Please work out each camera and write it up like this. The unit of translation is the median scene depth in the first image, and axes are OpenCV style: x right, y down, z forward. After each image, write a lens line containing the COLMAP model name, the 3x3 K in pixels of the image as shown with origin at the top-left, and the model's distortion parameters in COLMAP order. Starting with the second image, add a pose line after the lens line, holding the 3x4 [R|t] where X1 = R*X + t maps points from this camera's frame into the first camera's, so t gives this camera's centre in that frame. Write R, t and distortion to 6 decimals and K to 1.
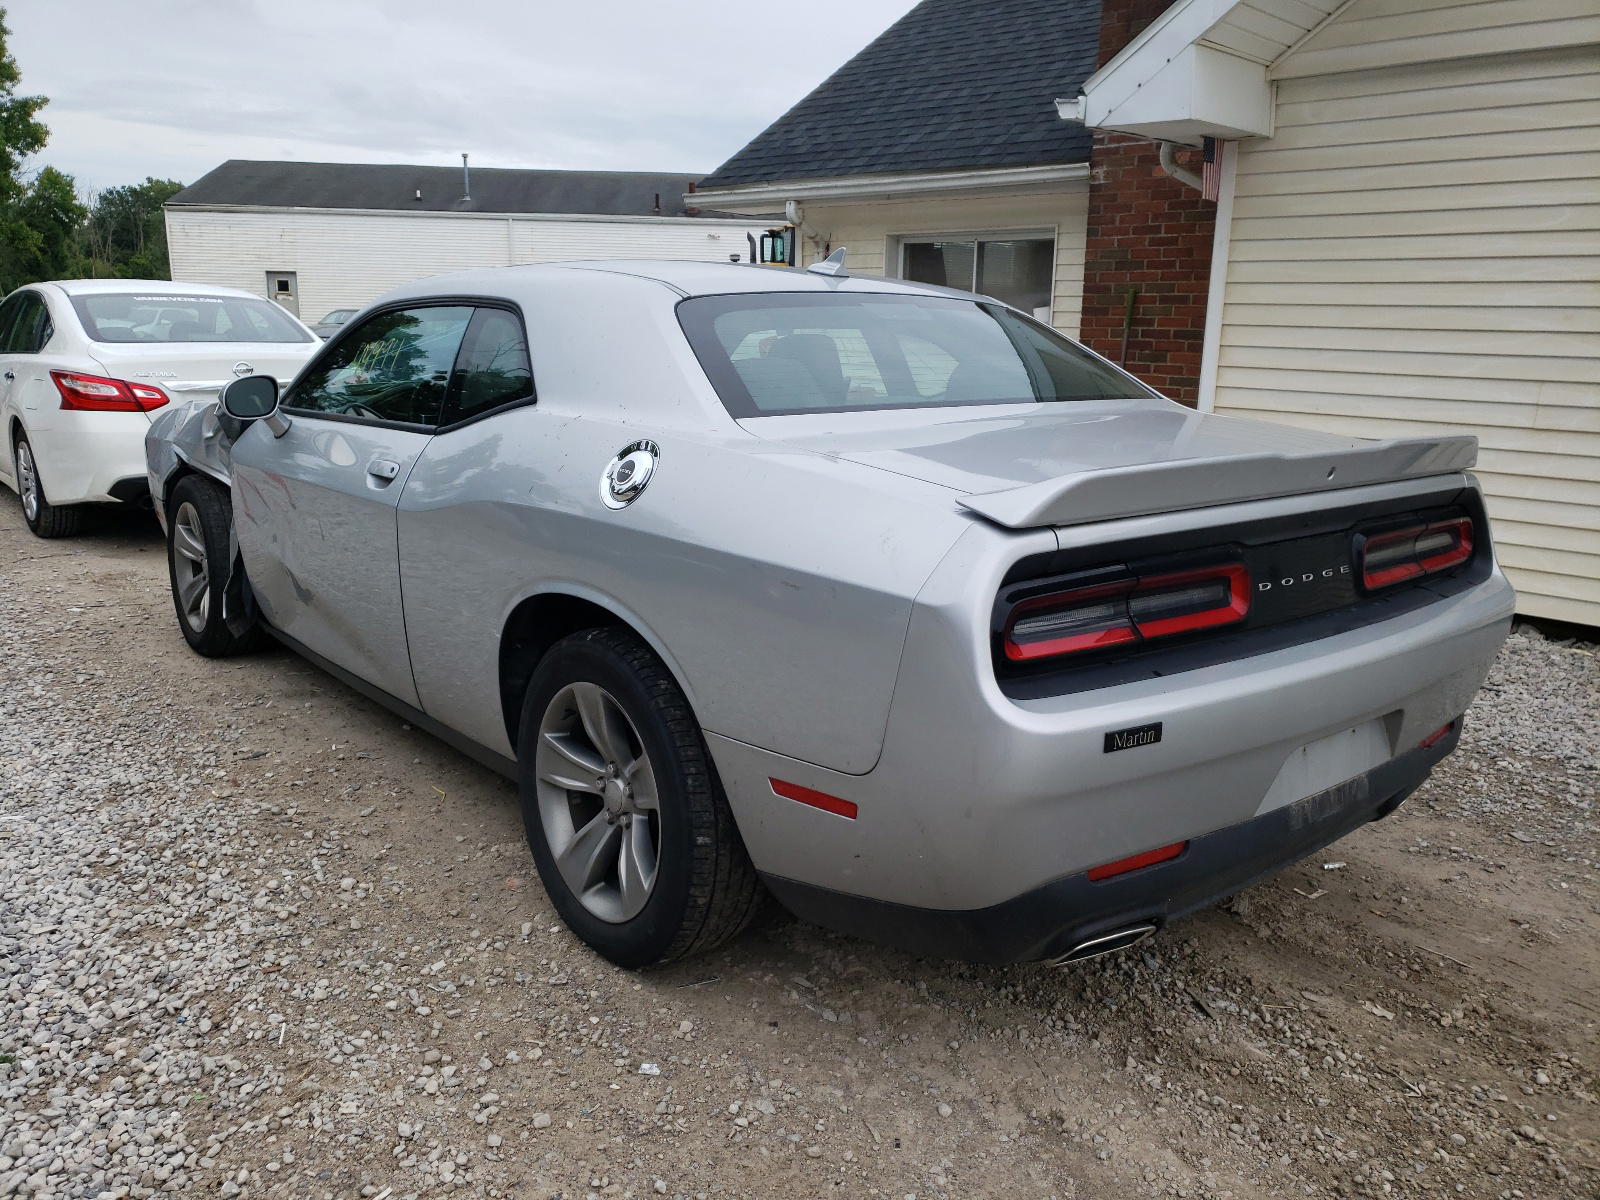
lens RADIAL K [[1262.4, 0, 810.6], [0, 1262.4, 600.8], [0, 0, 1]] dist [0.012116, 0.004337]
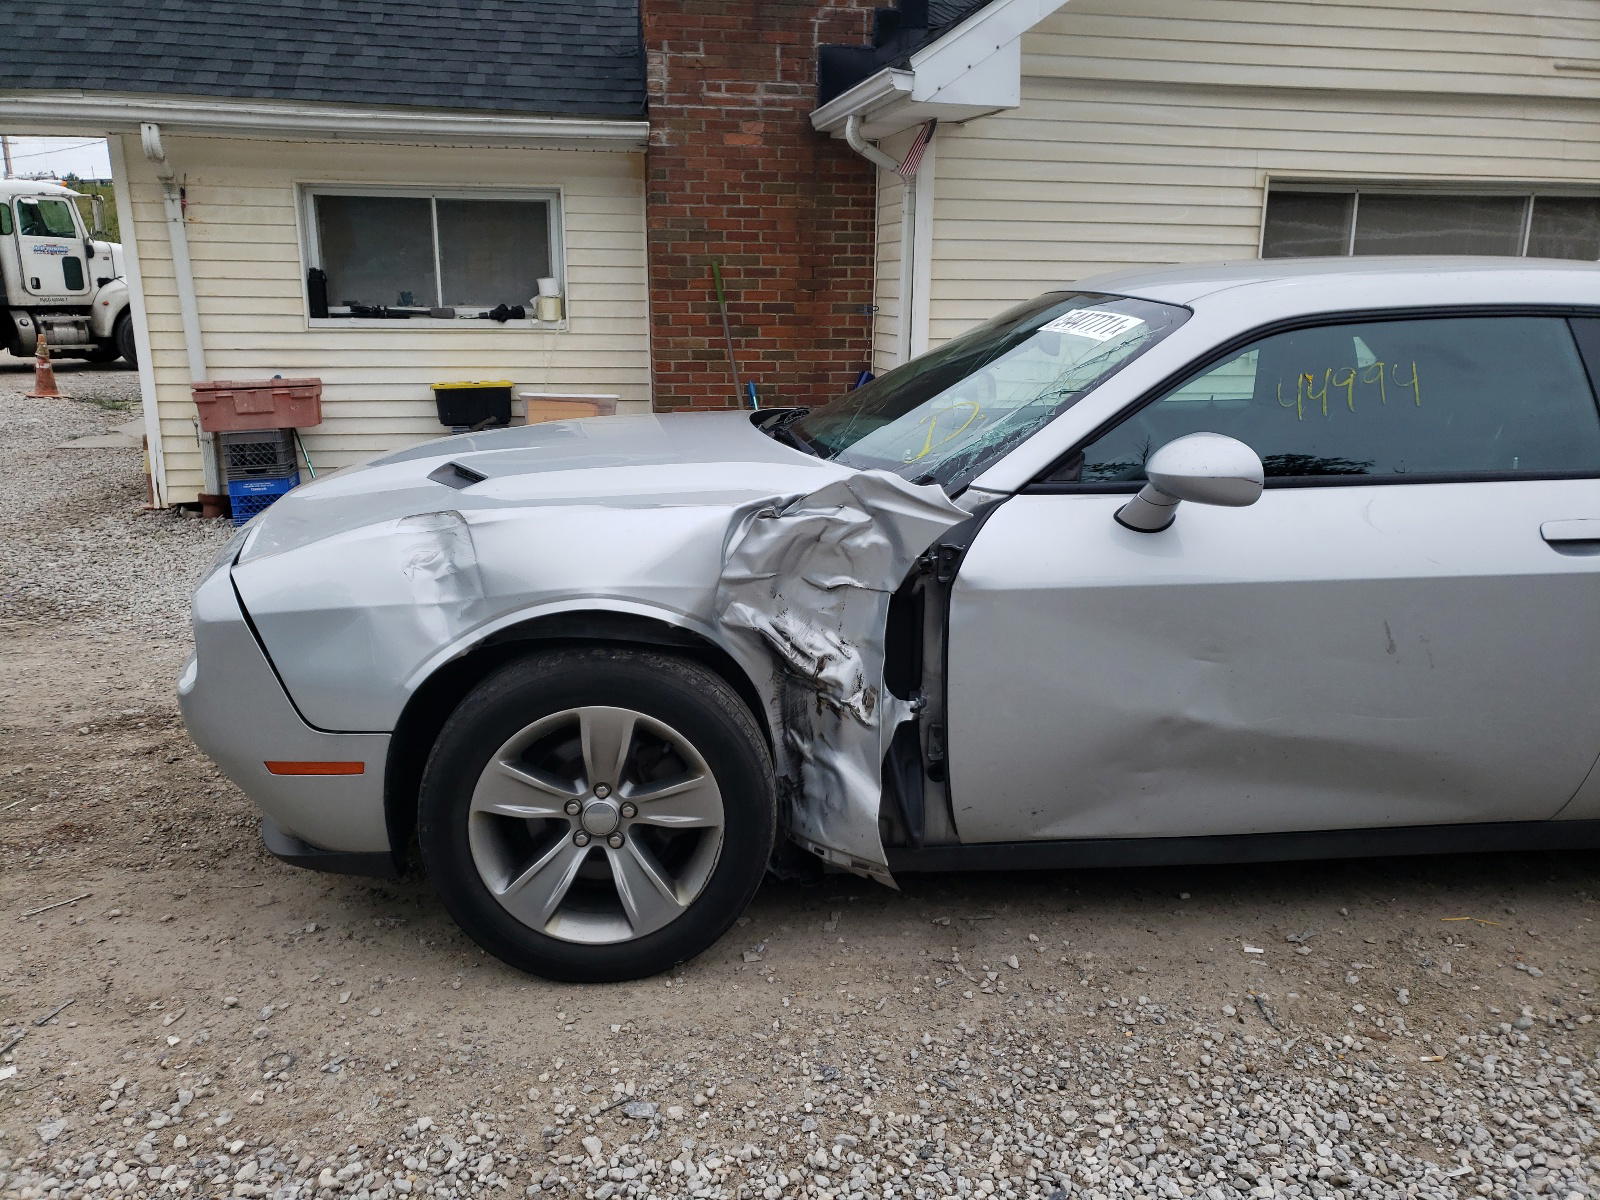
lens RADIAL K [[1262.4, 0, 810.6], [0, 1262.4, 600.8], [0, 0, 1]] dist [0.012116, 0.004337]
pose [[0.572540, -0.210960, 0.792271, -0.526509], [0.181603, 0.974958, 0.128368, -0.105967], [-0.799511, 0.070383, 0.596513, 0.390776]]
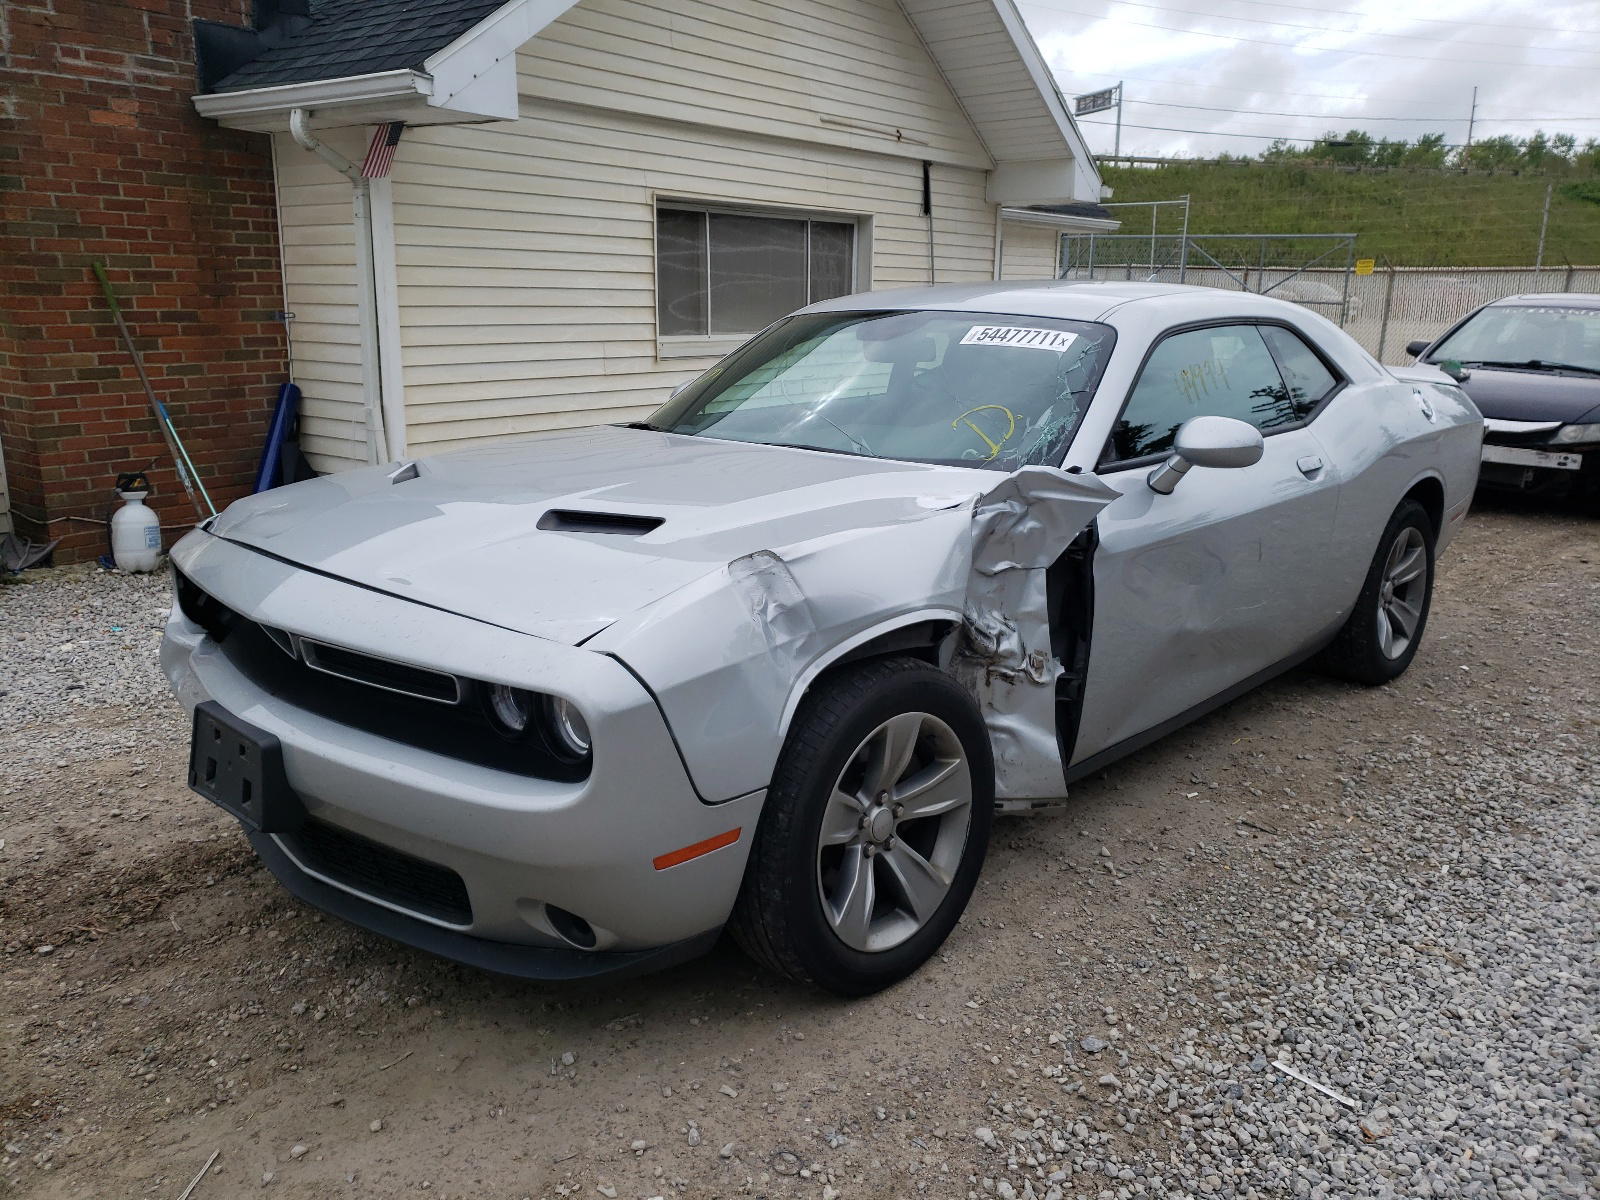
lens RADIAL K [[1243.9, 0, 797.9], [0, 1243.9, 573.9], [0, 0, 1]] dist [0.006564, 0.030906]
pose [[-0.103130, -0.241126, 0.964999, -0.614827], [0.208120, 0.943466, 0.257988, -0.173942], [-0.972651, 0.227442, -0.047117, 0.656702]]
